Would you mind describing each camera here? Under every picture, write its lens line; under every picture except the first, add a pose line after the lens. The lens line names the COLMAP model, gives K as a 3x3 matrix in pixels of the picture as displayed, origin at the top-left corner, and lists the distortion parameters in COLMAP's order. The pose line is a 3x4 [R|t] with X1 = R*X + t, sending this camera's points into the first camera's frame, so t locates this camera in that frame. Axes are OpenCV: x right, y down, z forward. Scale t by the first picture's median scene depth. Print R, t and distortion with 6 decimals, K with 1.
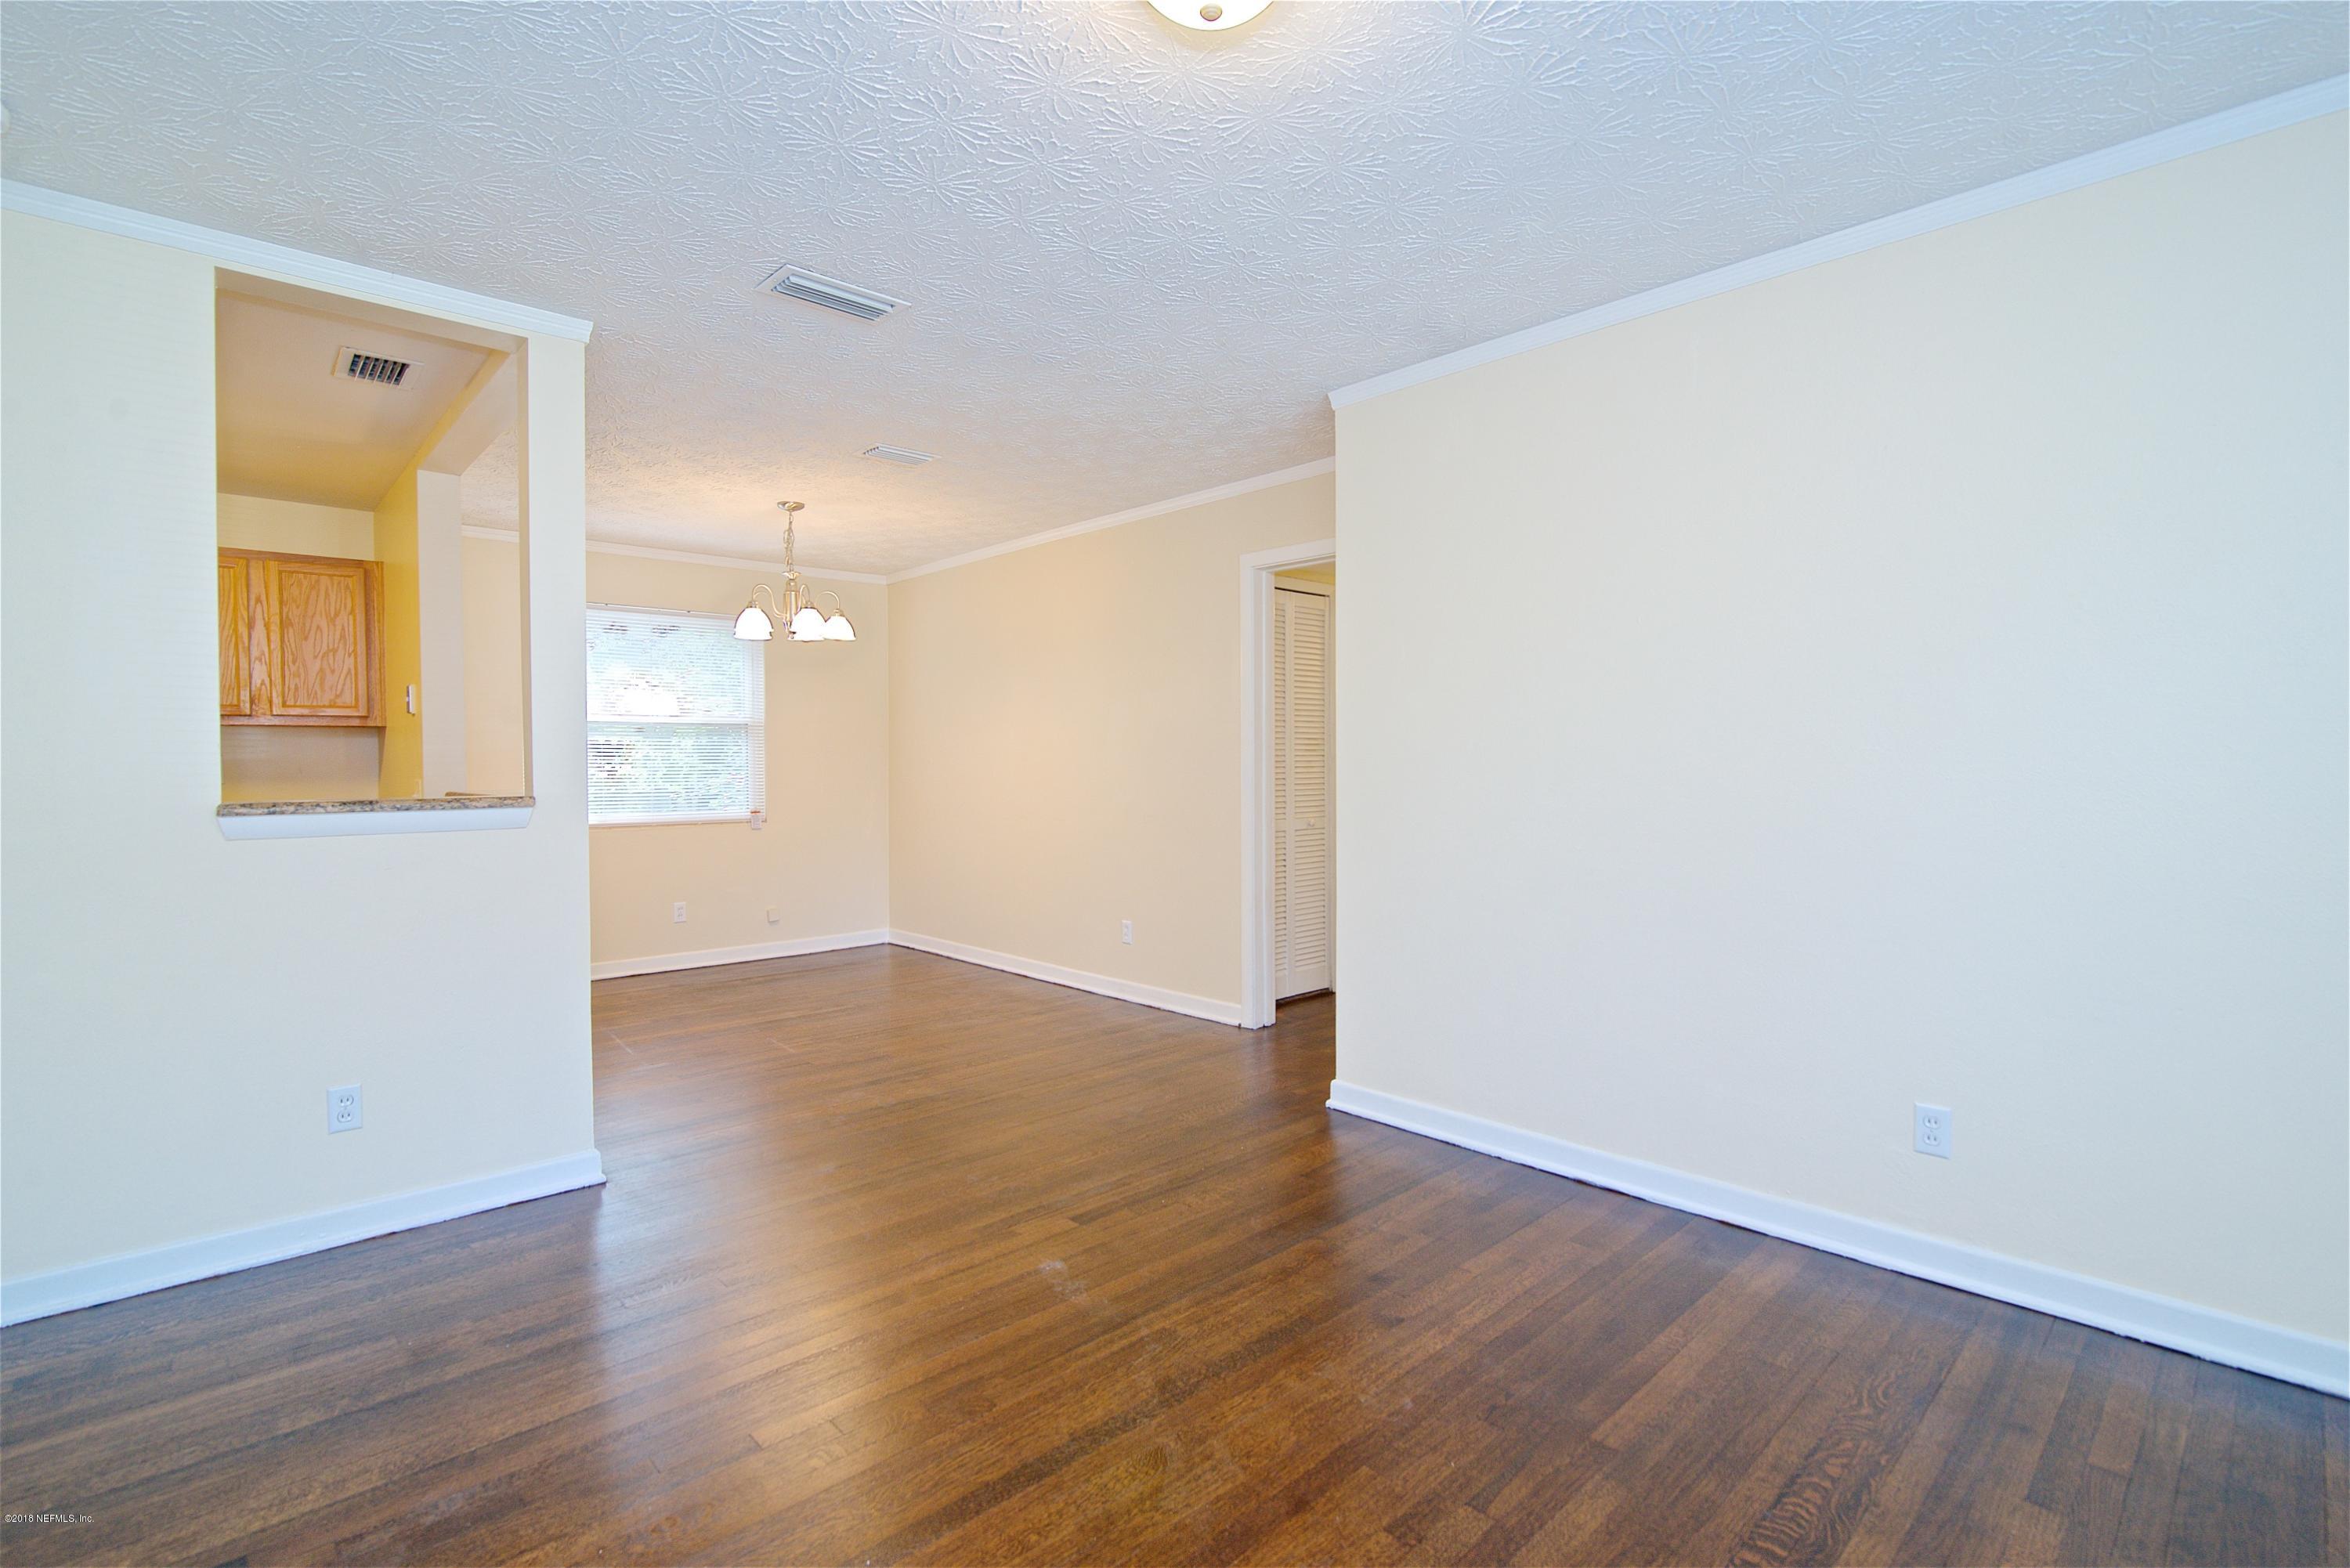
lens RADIAL K [[1079.5, 0, 1168.7], [0, 1079.5, 786.2], [0, 0, 1]] dist [-0.017206, 0.000075]
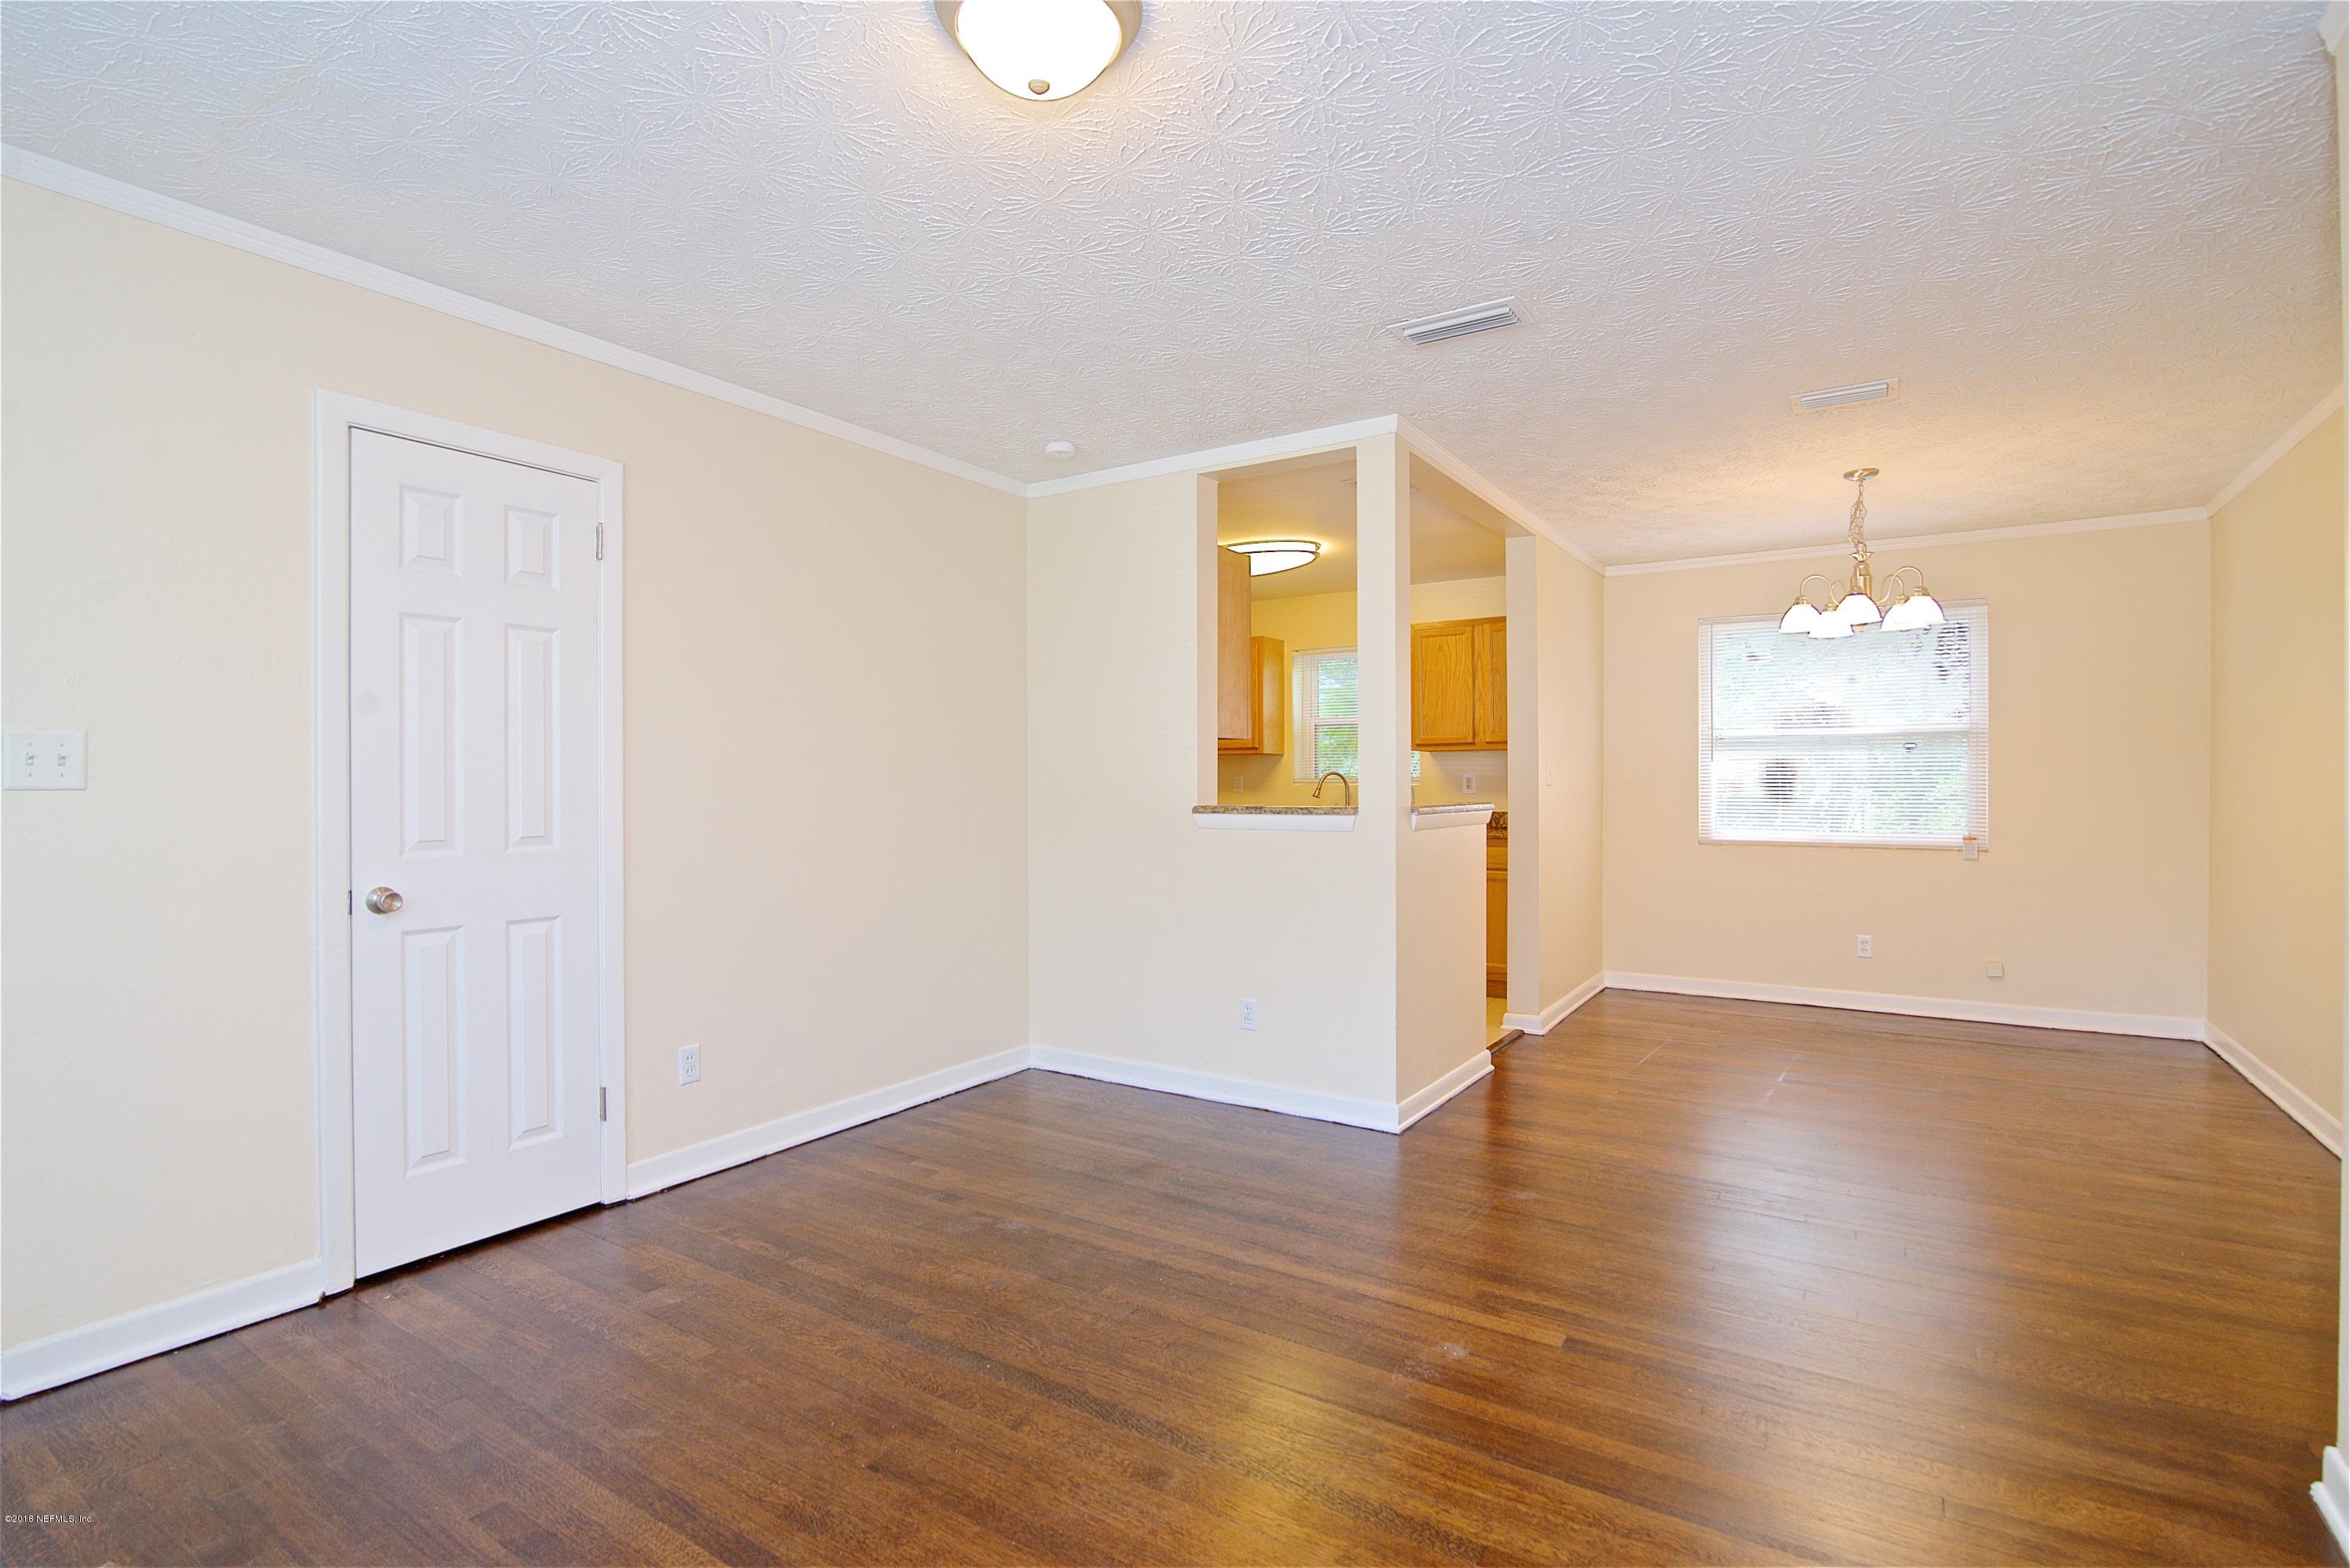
lens RADIAL K [[1110.4, 0, 1175.0], [0, 1110.4, 784.0], [0, 0, 1]] dist [-0.013396, -0.000197]
pose [[0.236454, 0.006783, -0.971619, 0.665841], [-0.019508, 0.999807, 0.002232, -0.017428], [0.971447, 0.018427, 0.236540, 0.509628]]
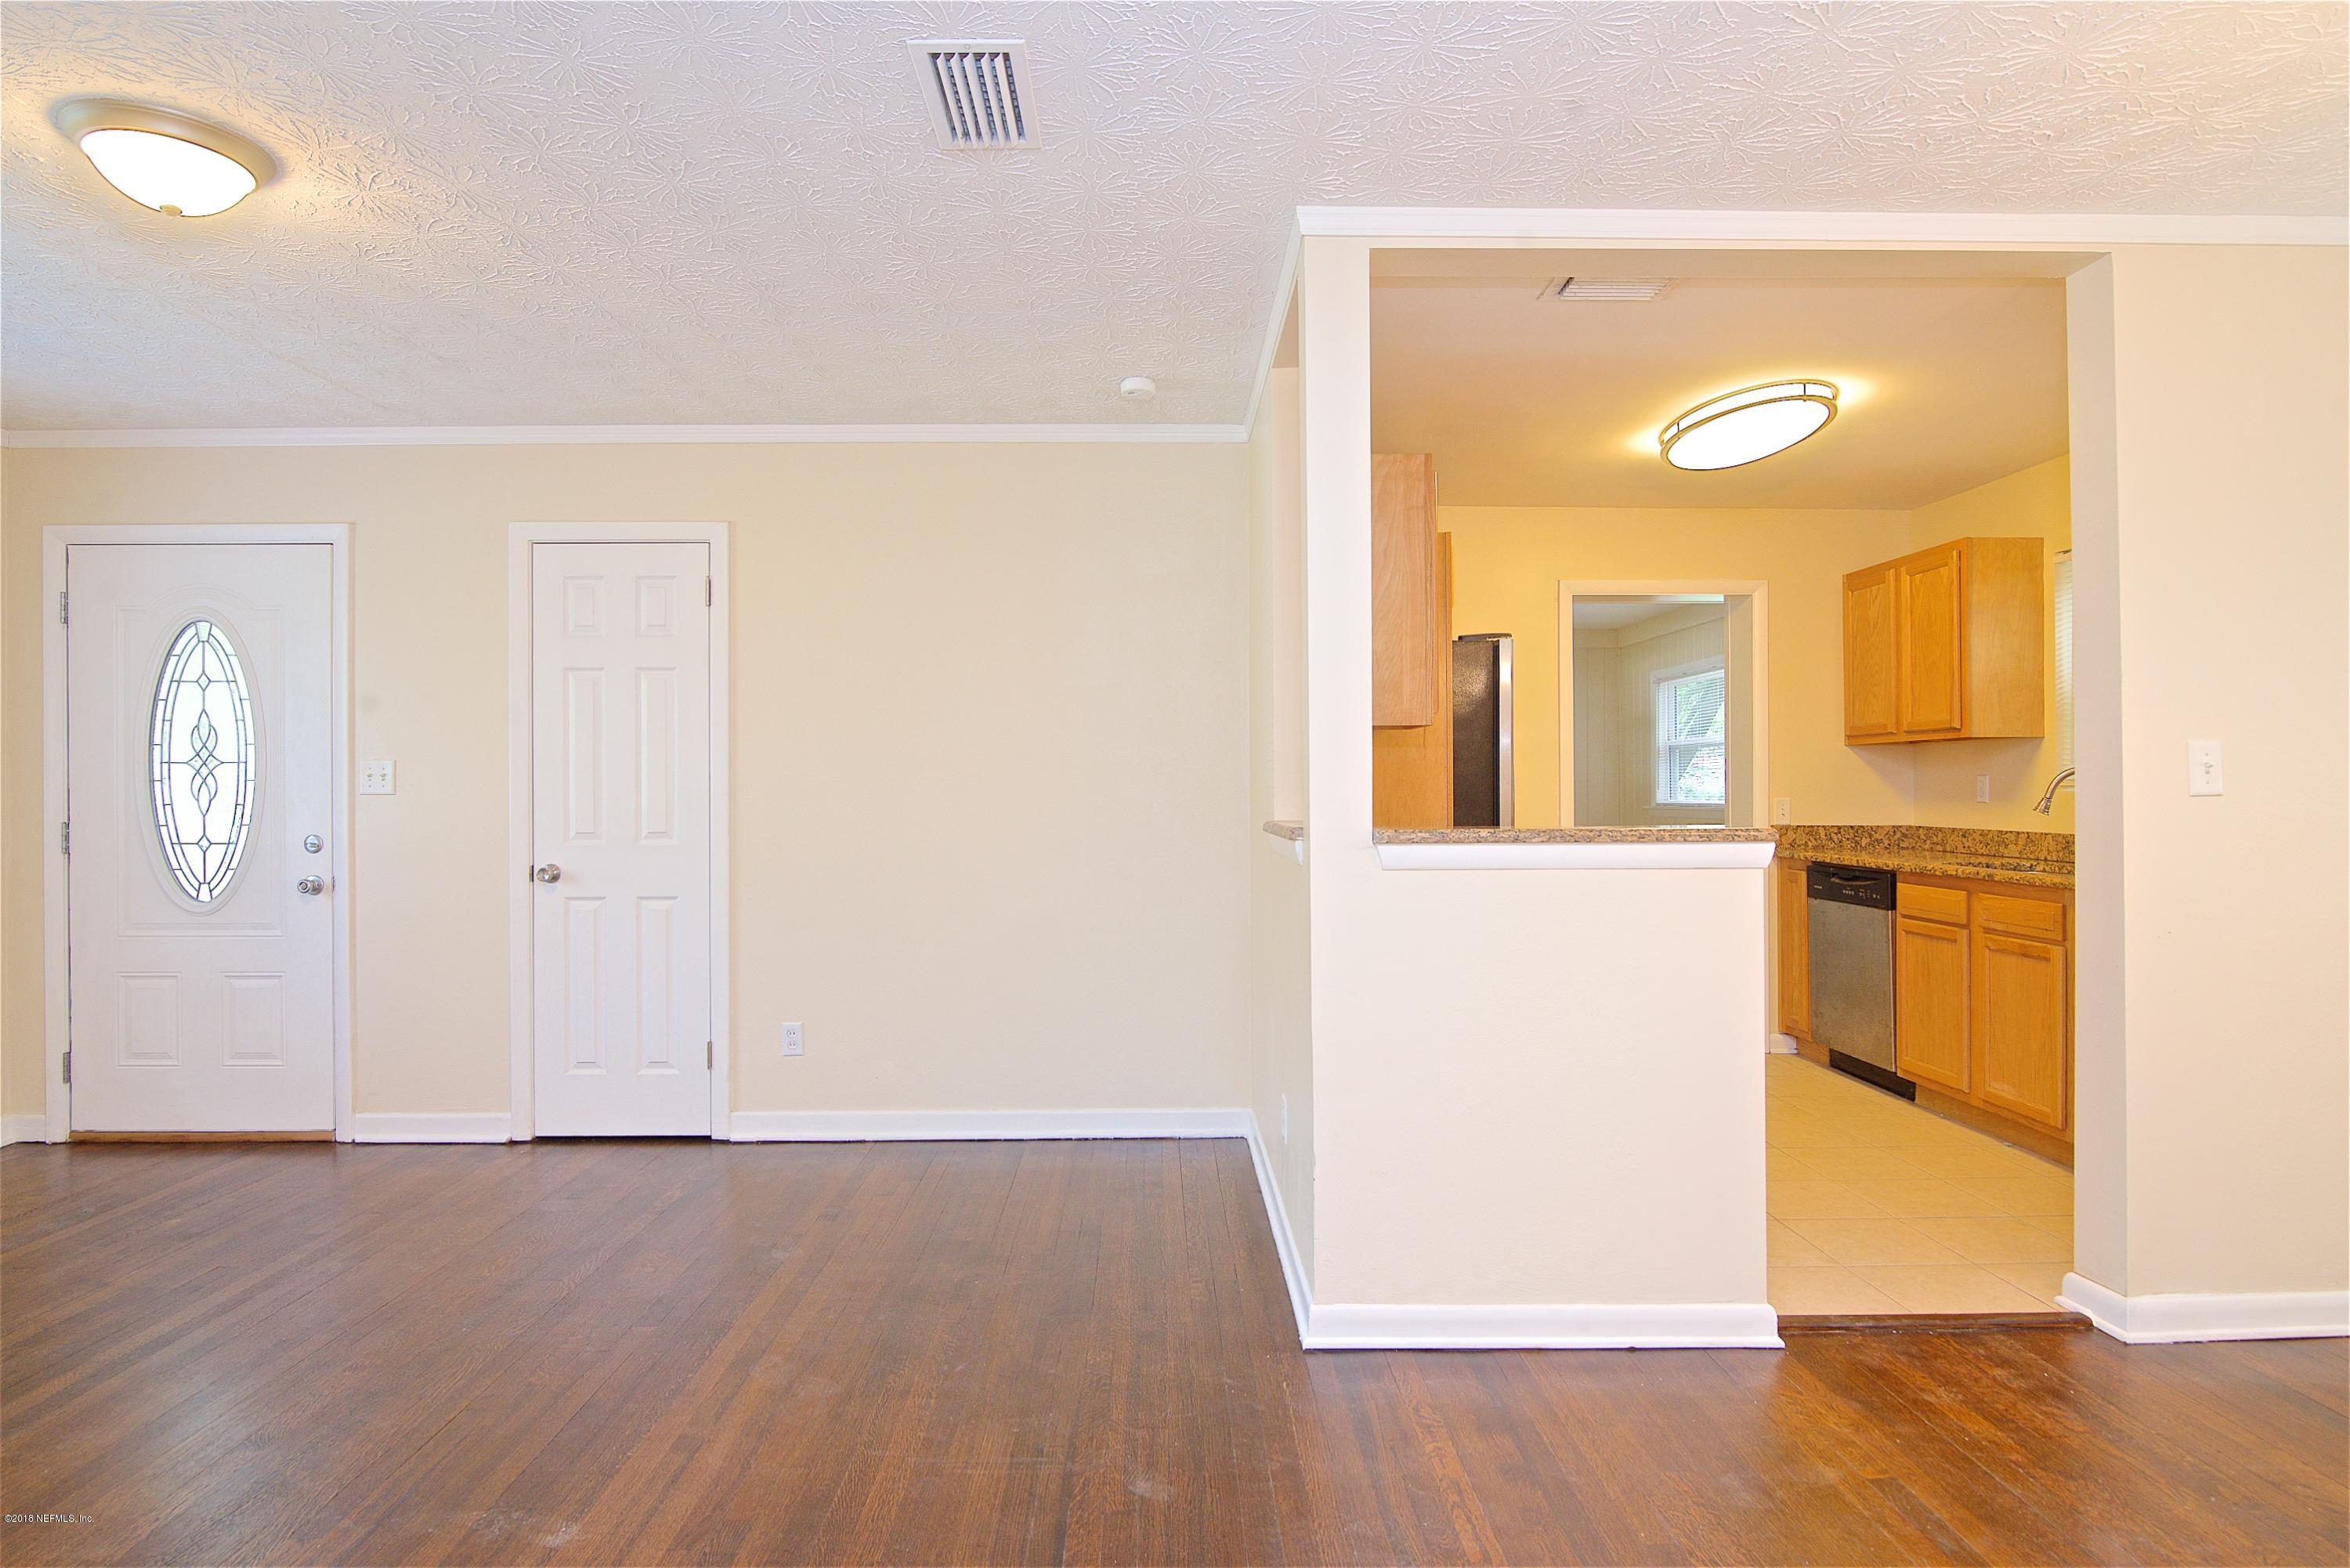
lens RADIAL K [[1253.8, 0, 1175.0], [0, 1253.8, 784.0], [0, 0, 1]] dist [-0.009021, -0.000768]
pose [[-0.672447, 0.004627, -0.740131, 0.194788], [-0.008733, 0.999861, 0.014185, -0.039171], [0.740094, 0.016002, -0.672313, 1.667502]]
